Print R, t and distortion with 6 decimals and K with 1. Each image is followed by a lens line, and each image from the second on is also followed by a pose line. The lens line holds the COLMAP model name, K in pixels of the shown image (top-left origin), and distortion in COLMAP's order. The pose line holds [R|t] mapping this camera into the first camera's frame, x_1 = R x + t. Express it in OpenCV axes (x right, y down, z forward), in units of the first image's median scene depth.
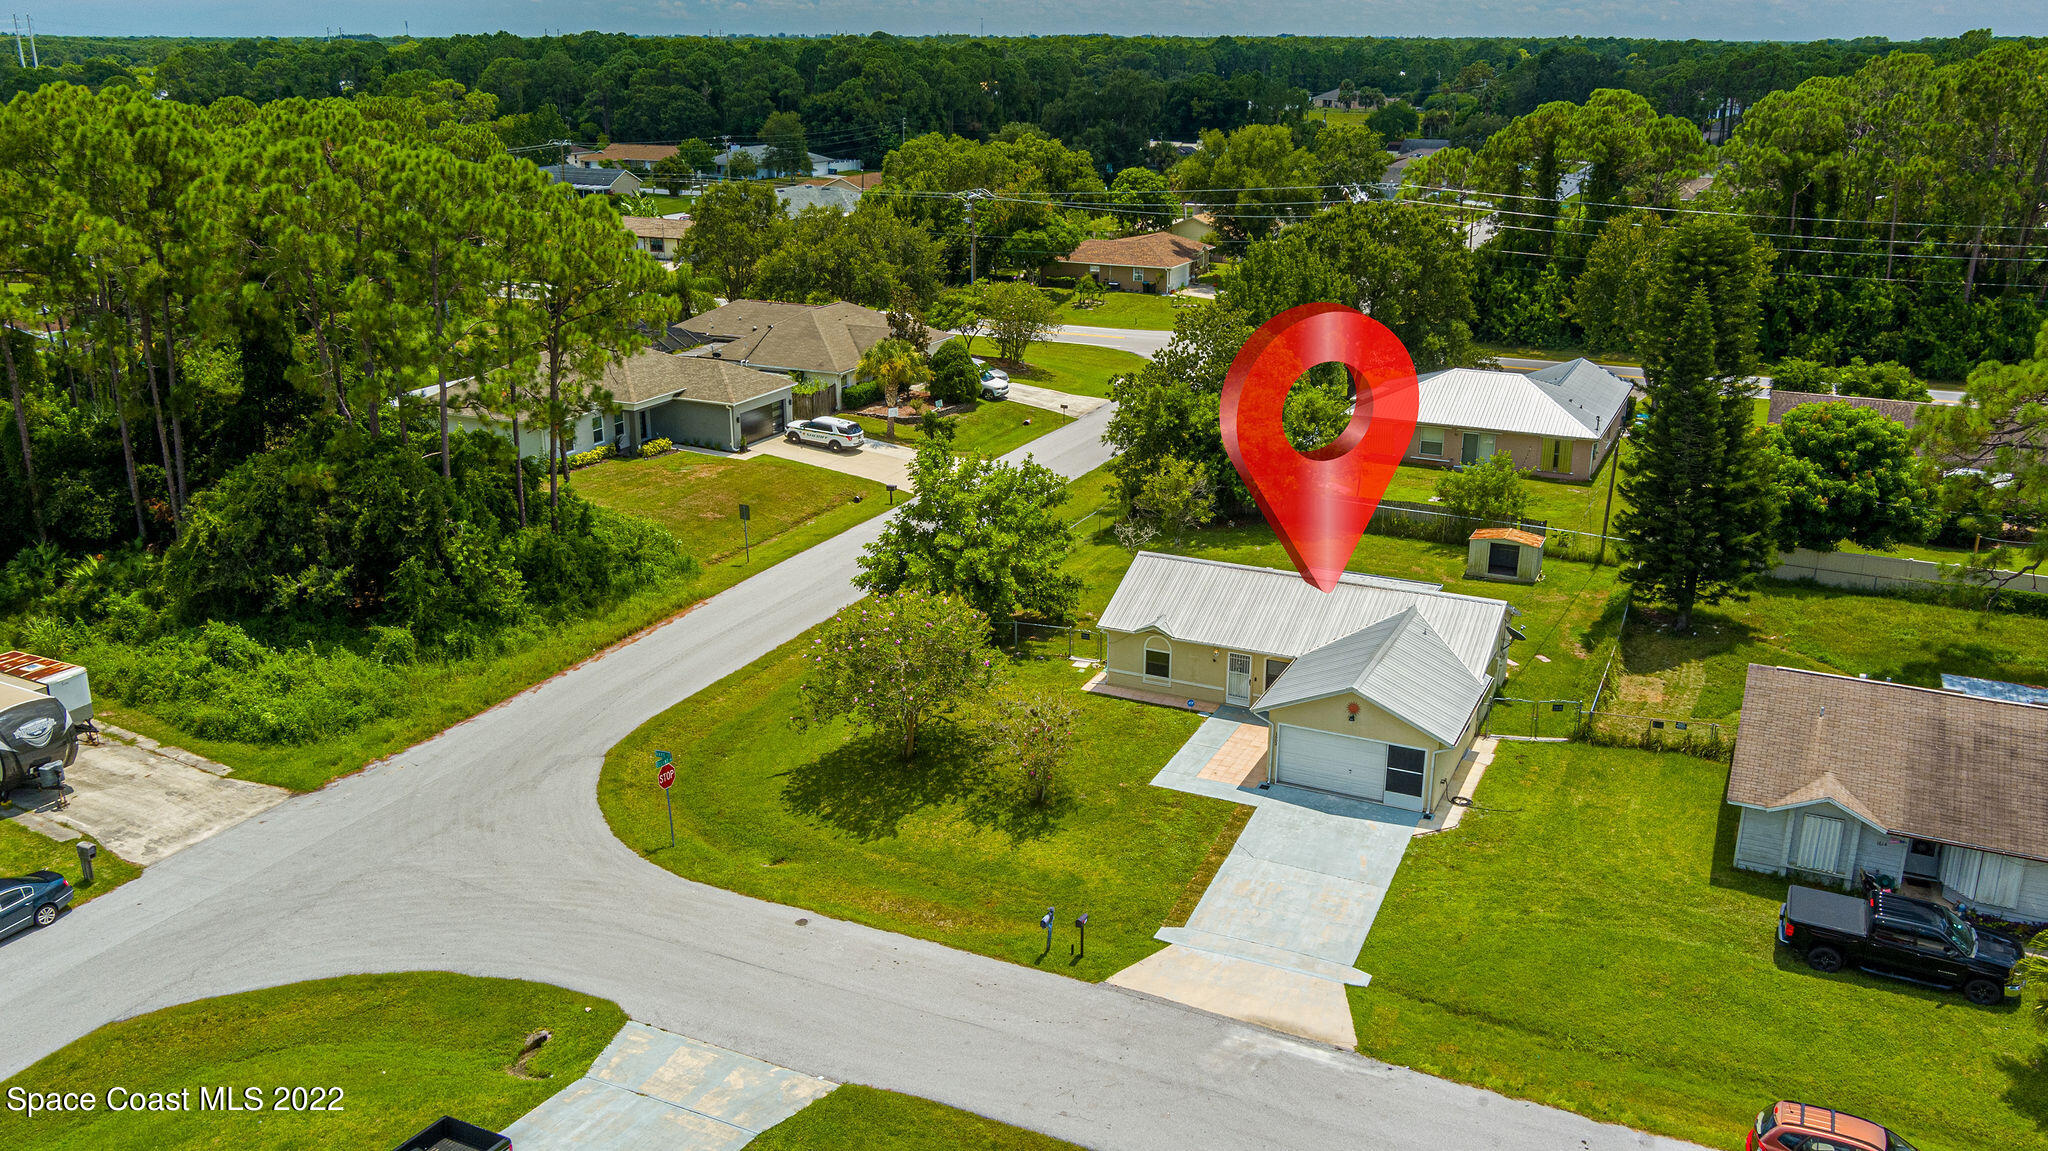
lens RADIAL K [[1648.5, 0, 1031.5], [0, 1648.5, 574.5], [0, 0, 1]] dist [-0.004405, 0.003193]
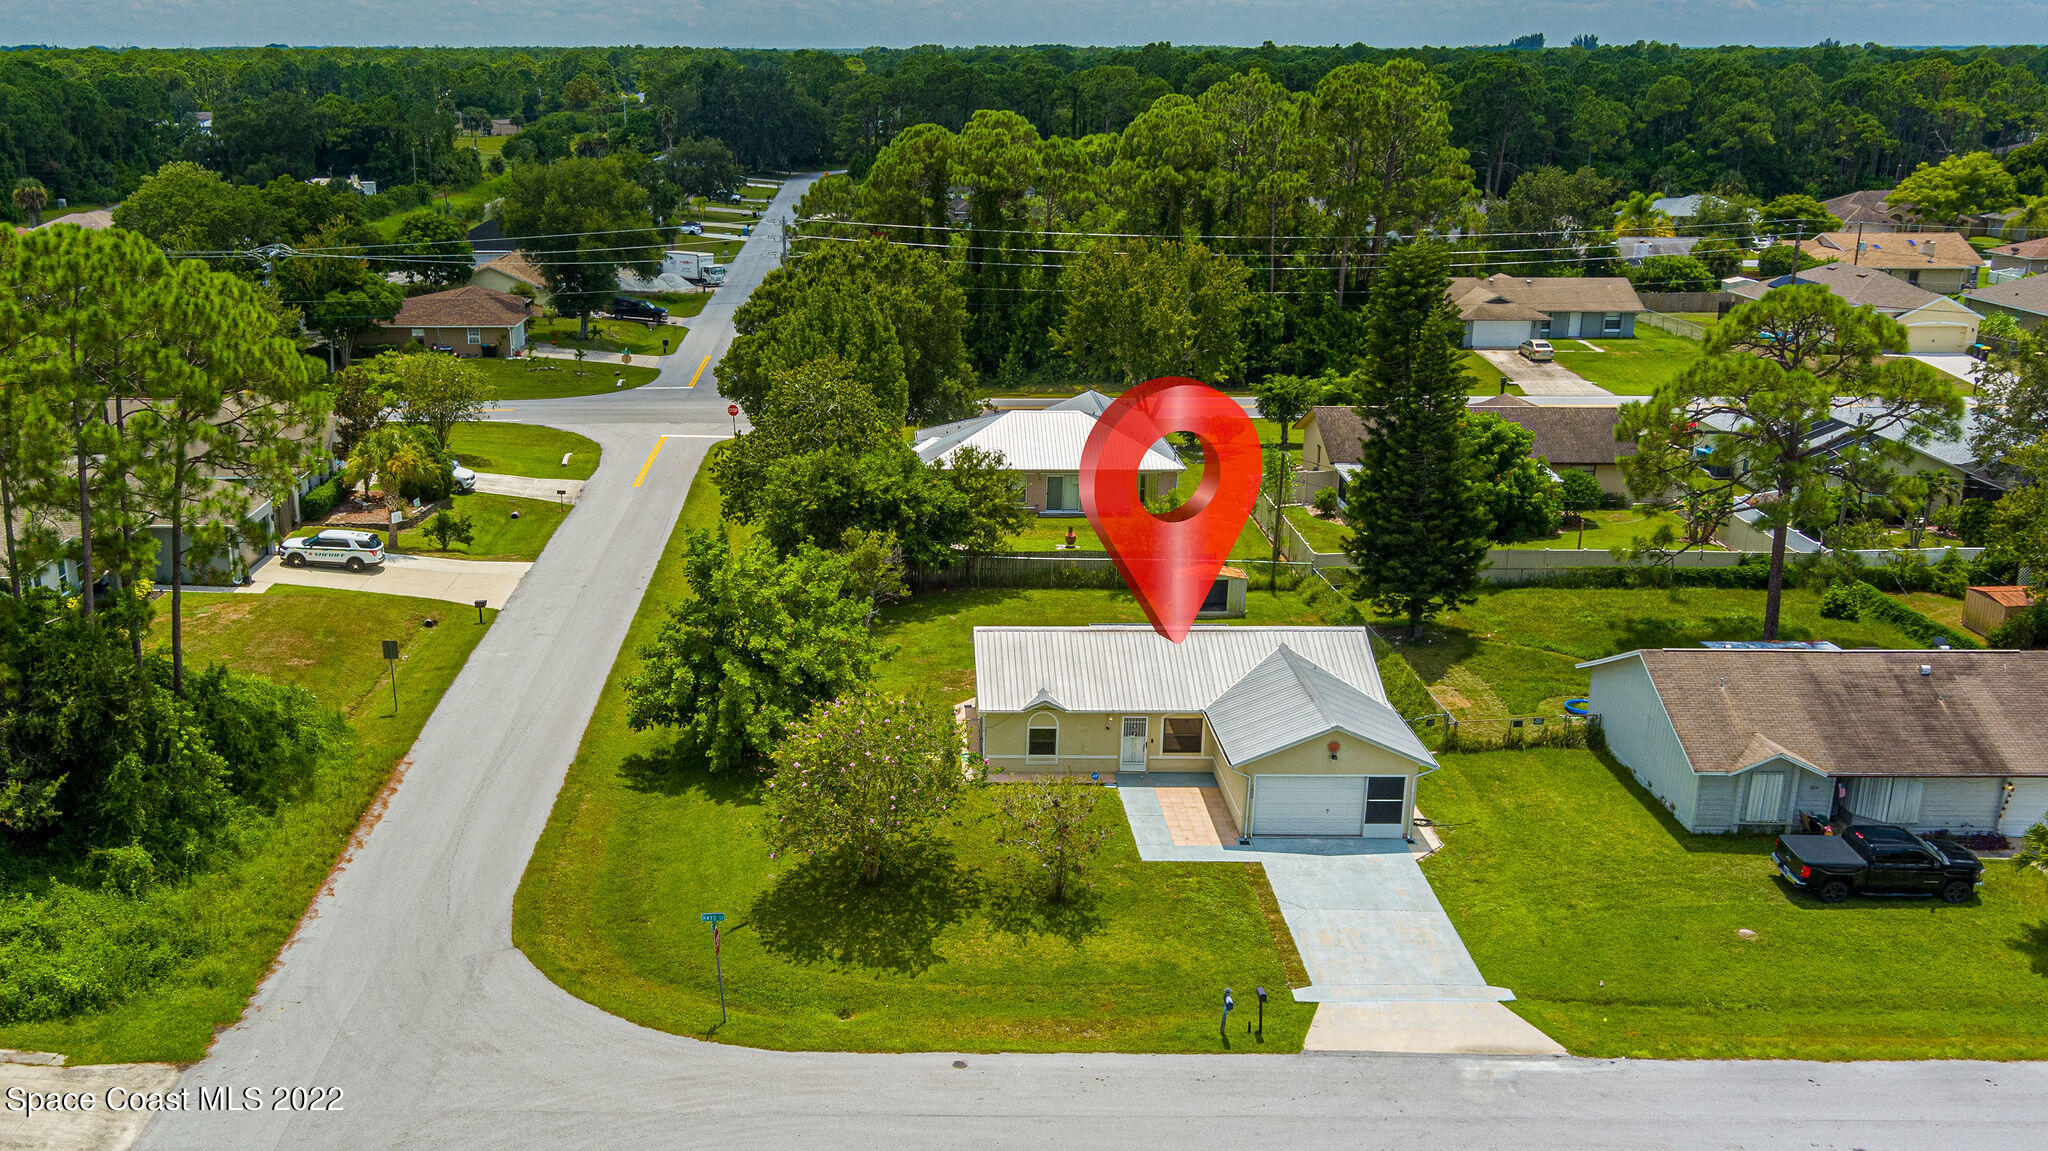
lens RADIAL K [[1921.0, 0, 857.6], [0, 1921.0, 654.3], [0, 0, 1]] dist [-0.003151, 0.000000]
pose [[0.908233, -0.129867, 0.397803, -0.428061], [0.133271, 0.990893, 0.019212, -0.028544], [-0.396676, 0.035567, 0.917270, 0.038742]]
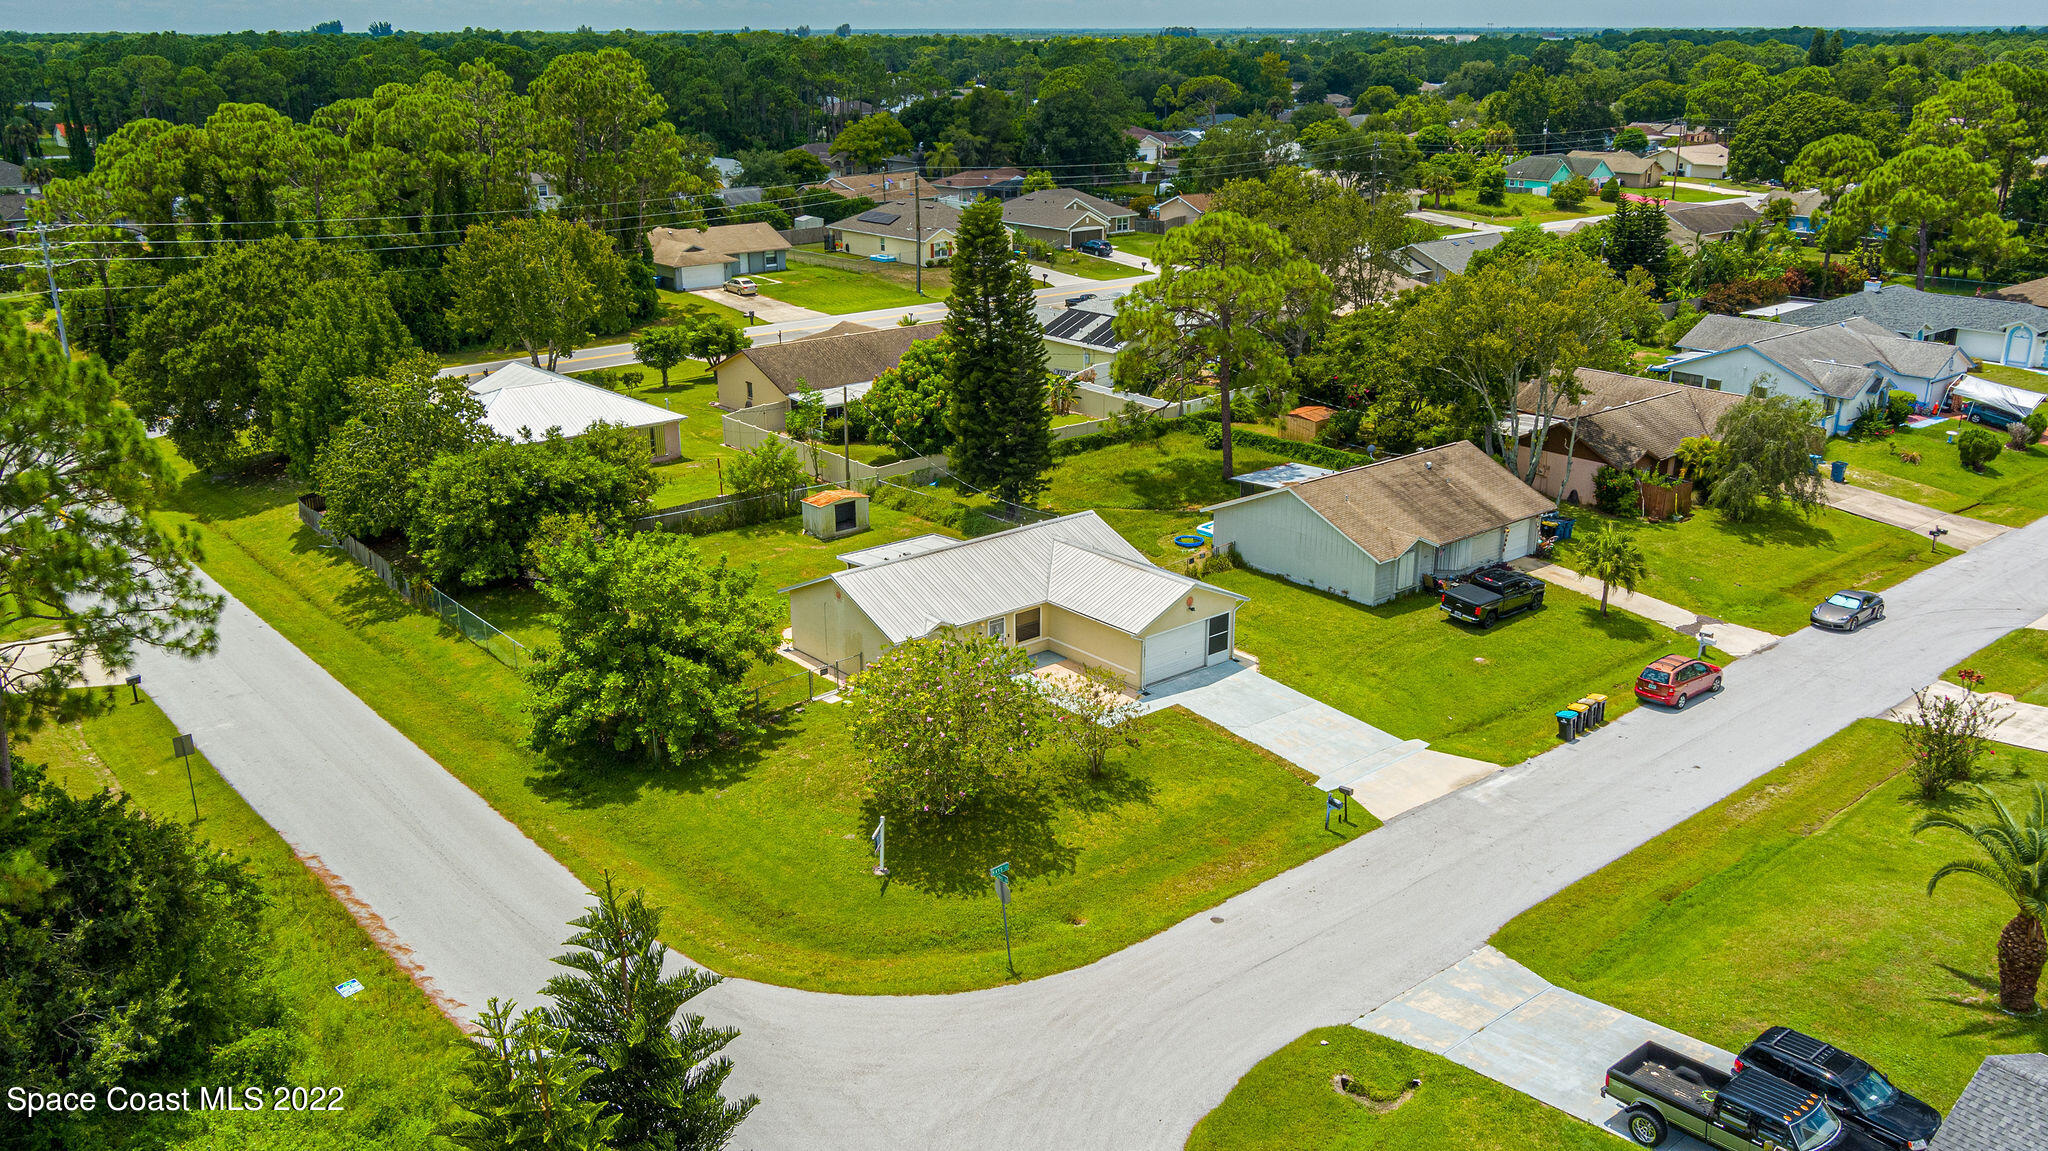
lens RADIAL K [[1648.5, 0, 1014.8], [0, 1648.5, 569.1], [0, 0, 1]] dist [-0.004405, 0.003193]
pose [[0.415716, -0.287425, 0.862883, -0.767576], [0.286528, 0.941827, 0.175679, -0.164263], [-0.863181, 0.174208, 0.473888, 0.425265]]
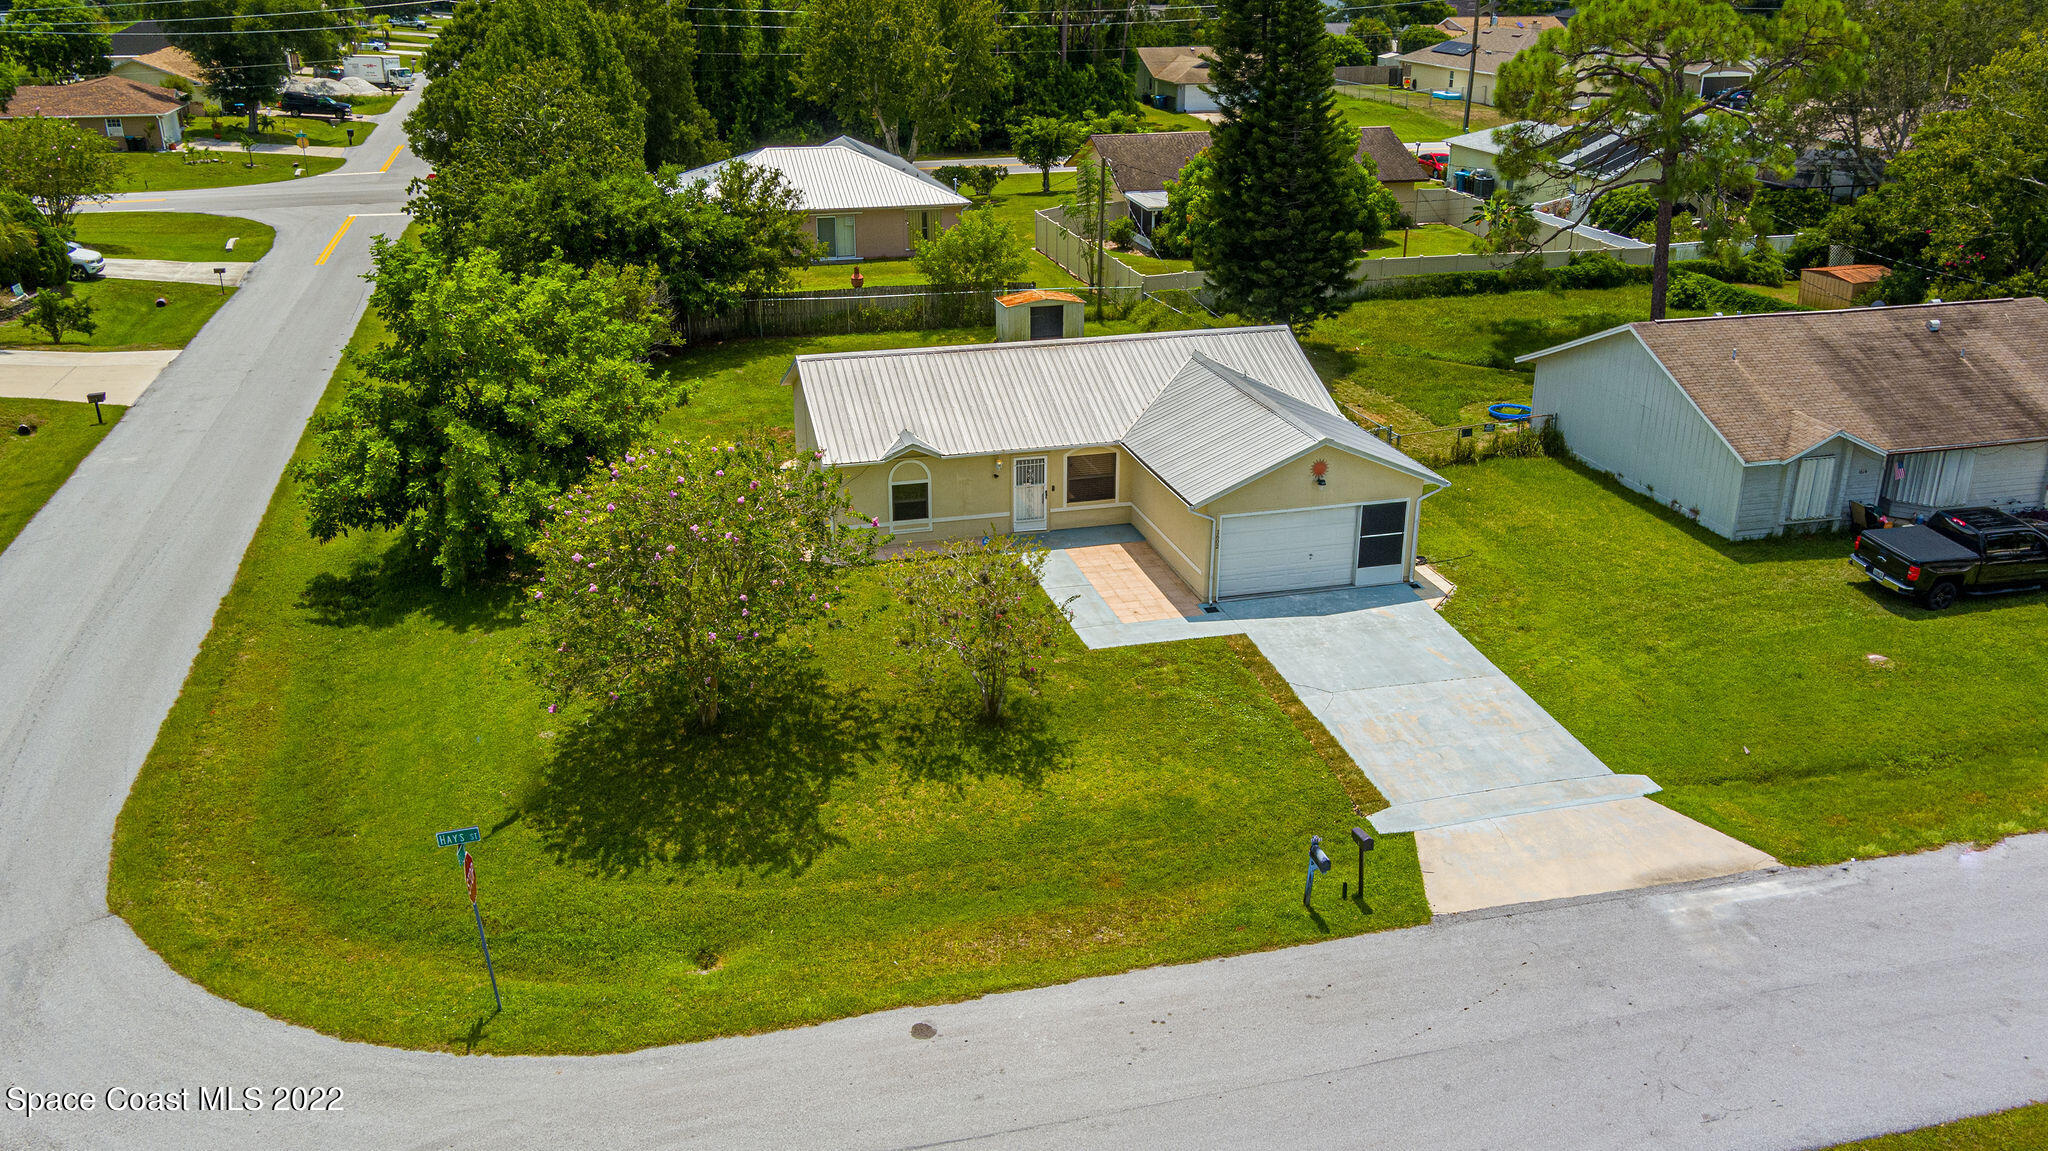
lens RADIAL K [[1648.5, 0, 1024.6], [0, 1648.5, 569.4], [0, 0, 1]] dist [-0.004405, 0.003193]
pose [[0.761340, -0.236701, 0.603601, -0.295717], [0.202357, 0.971221, 0.125623, 0.004982], [-0.615965, 0.026501, 0.787328, 0.413617]]
